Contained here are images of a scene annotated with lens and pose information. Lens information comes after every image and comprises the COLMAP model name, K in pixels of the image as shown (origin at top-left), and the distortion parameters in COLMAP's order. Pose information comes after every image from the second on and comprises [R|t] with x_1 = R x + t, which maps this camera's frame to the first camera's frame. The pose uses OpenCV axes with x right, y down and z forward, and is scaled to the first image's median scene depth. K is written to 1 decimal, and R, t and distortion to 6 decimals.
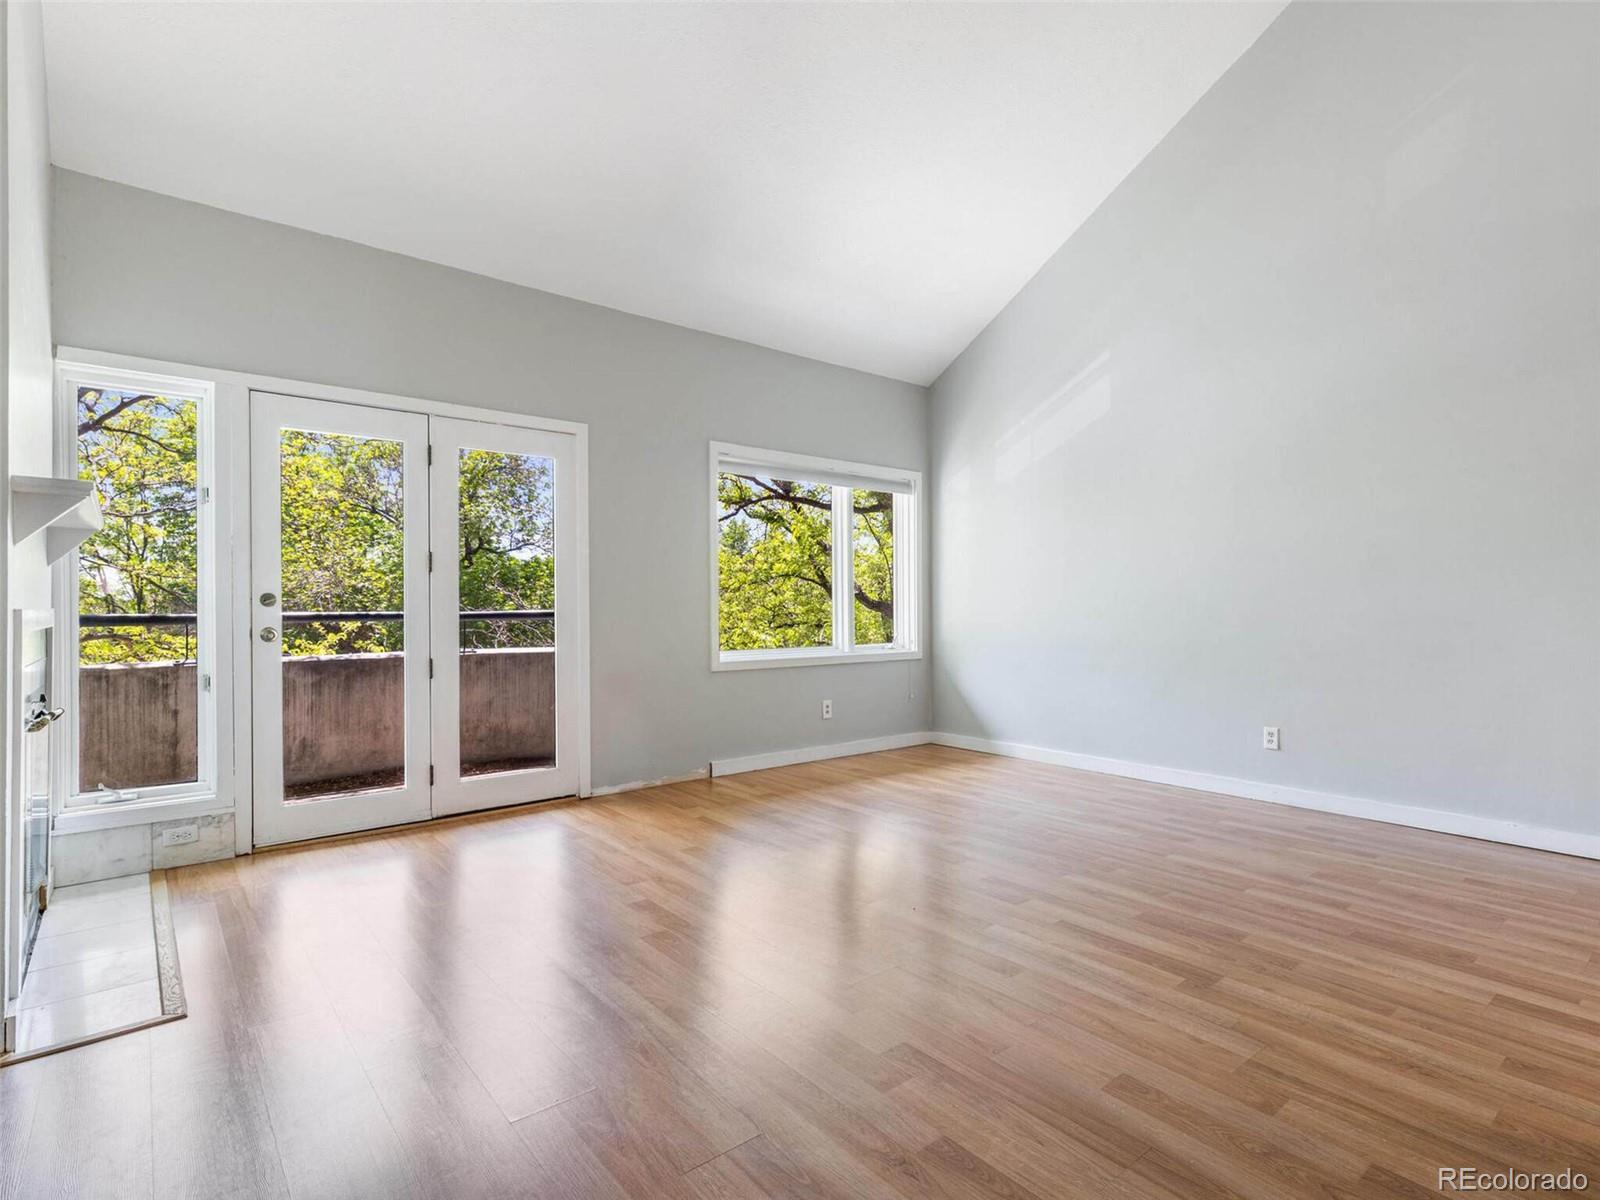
lens RADIAL K [[813.4, 0, 811.9], [0, 813.4, 598.9], [0, 0, 1]] dist [0.008449, -0.002364]
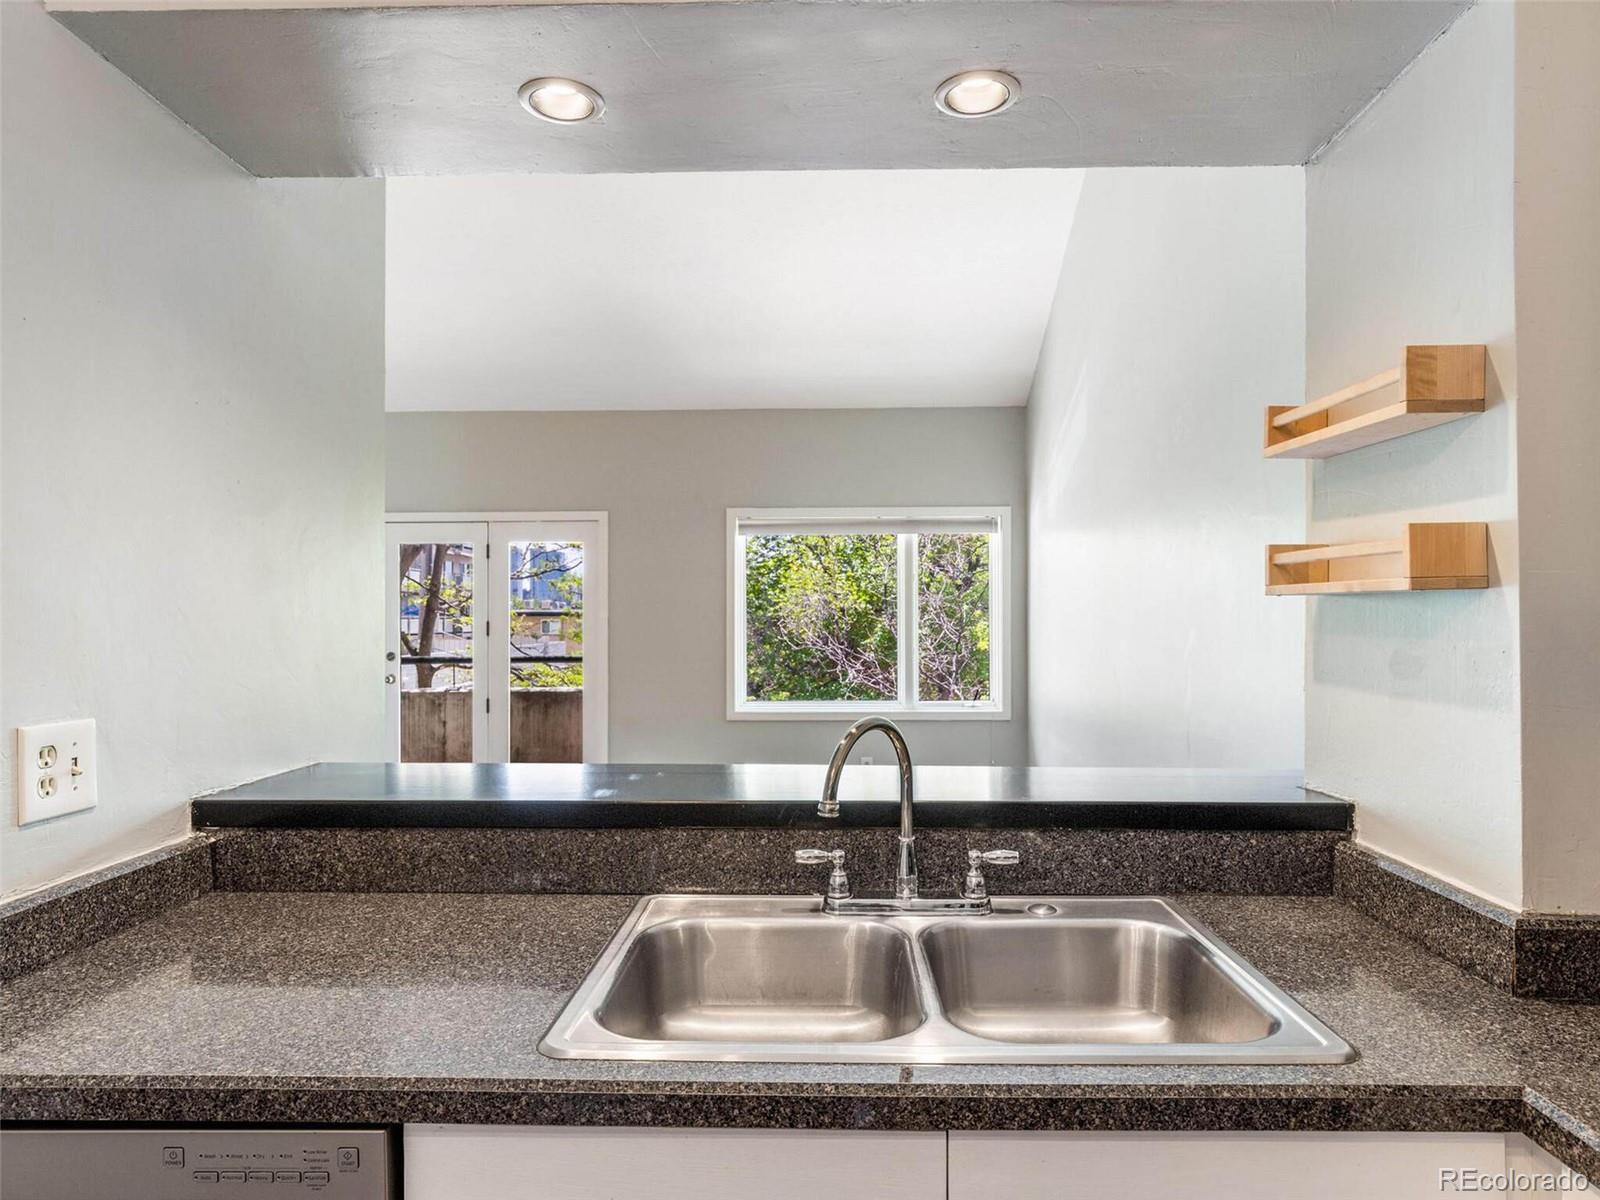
lens RADIAL K [[959.5, 0, 807.8], [0, 959.5, 614.3], [0, 0, 1]] dist [0.004959, -0.000734]
pose [[0.754999, -0.002090, -0.655723, 0.948951], [0.007347, 0.999959, 0.005272, -0.069443], [0.655685, -0.008798, 0.754983, 0.116640]]
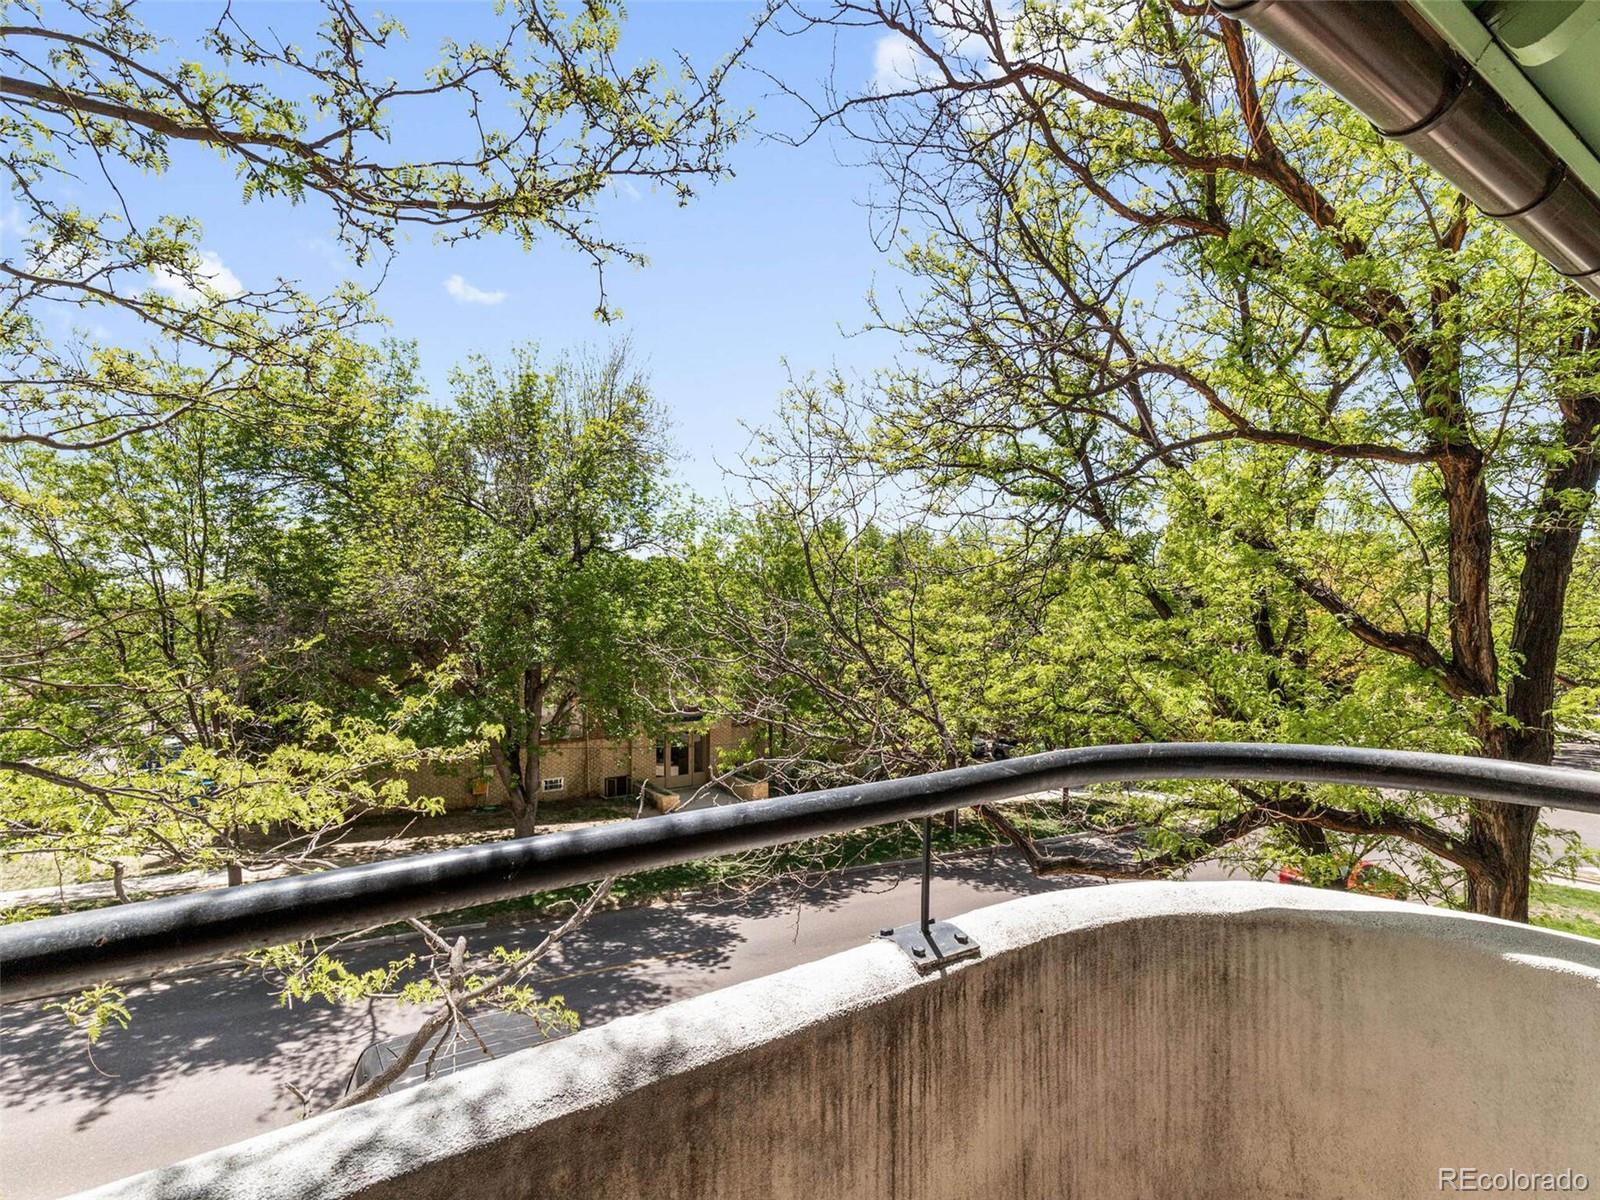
lens RADIAL K [[813.4, 0, 814.2], [0, 813.4, 591.2], [0, 0, 1]] dist [0.008449, -0.002364]
pose [[0.996311, -0.000882, -0.085806, -0.581827], [-0.000062, 0.999940, -0.010994, -0.043089], [0.085810, 0.010959, 0.996251, 1.018810]]
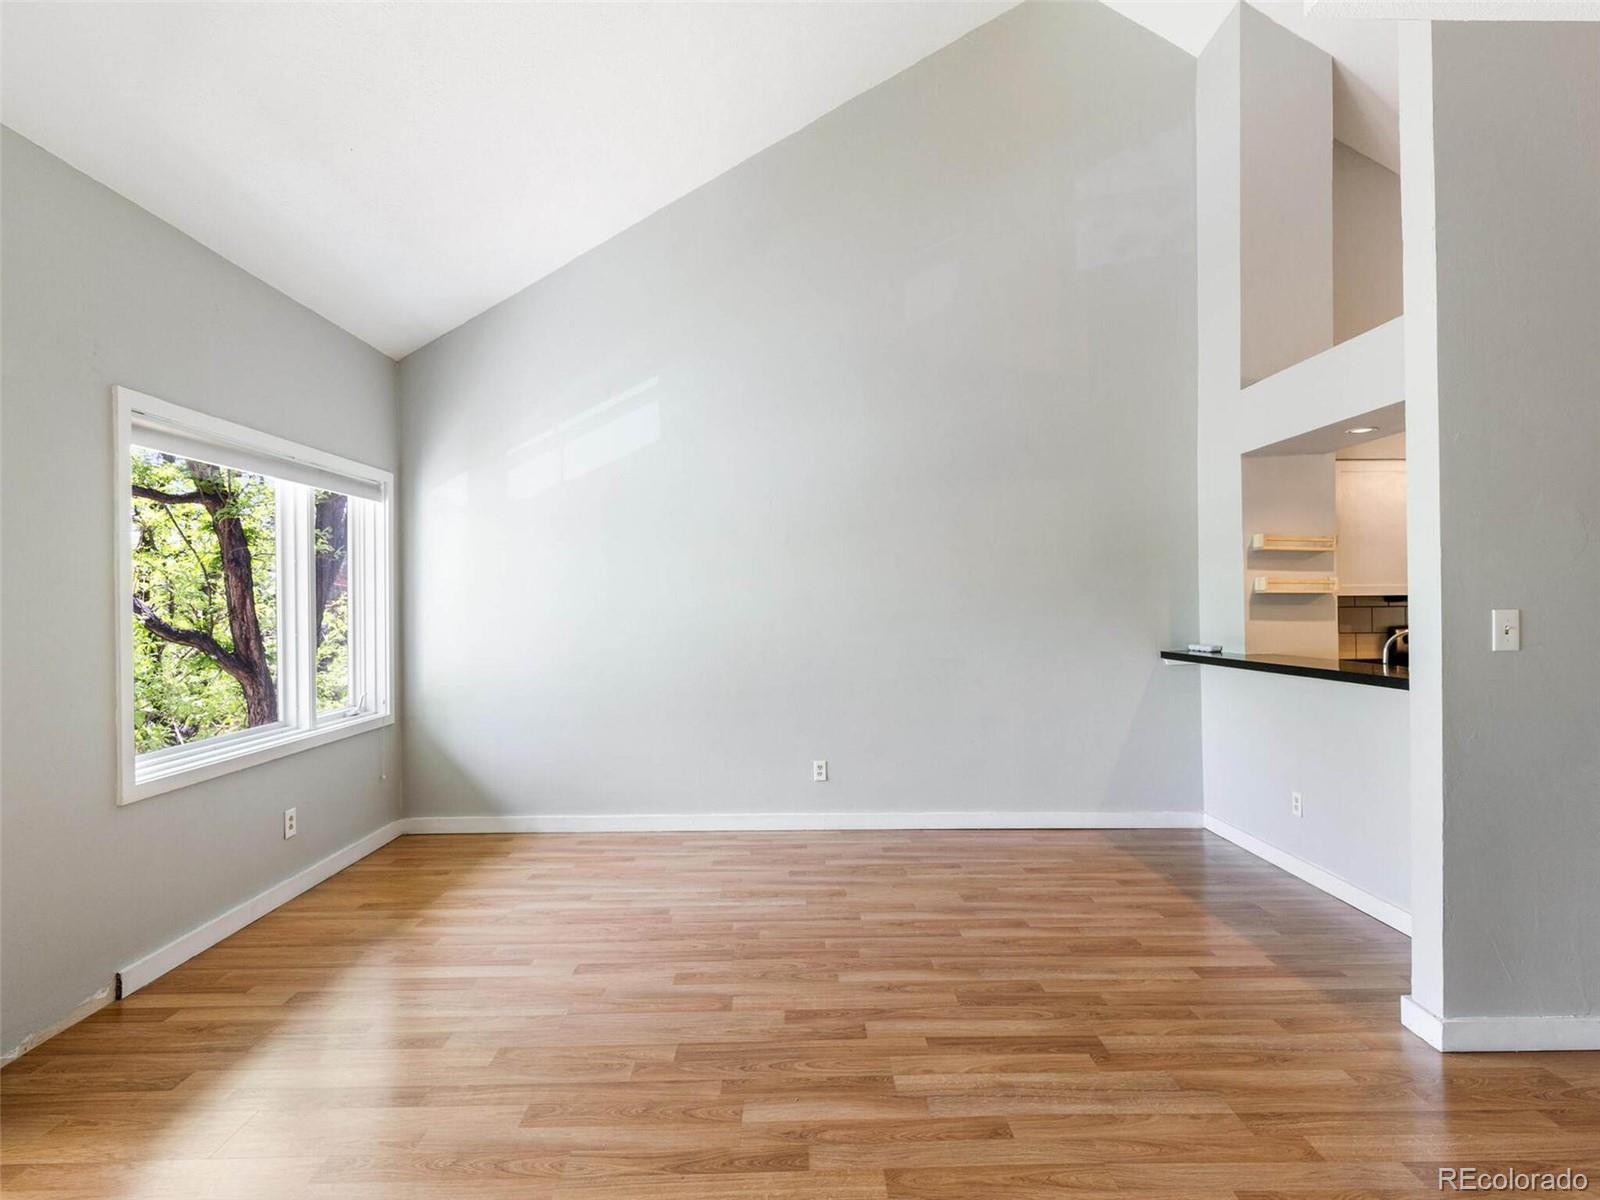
lens RADIAL K [[813.4, 0, 813.1], [0, 813.4, 607.7], [0, 0, 1]] dist [0.008449, -0.002364]
pose [[0.619075, -0.004273, 0.785320, -0.313797], [-0.006320, 0.999926, 0.010422, -0.063022], [-0.785306, -0.011415, 0.619002, 0.342767]]
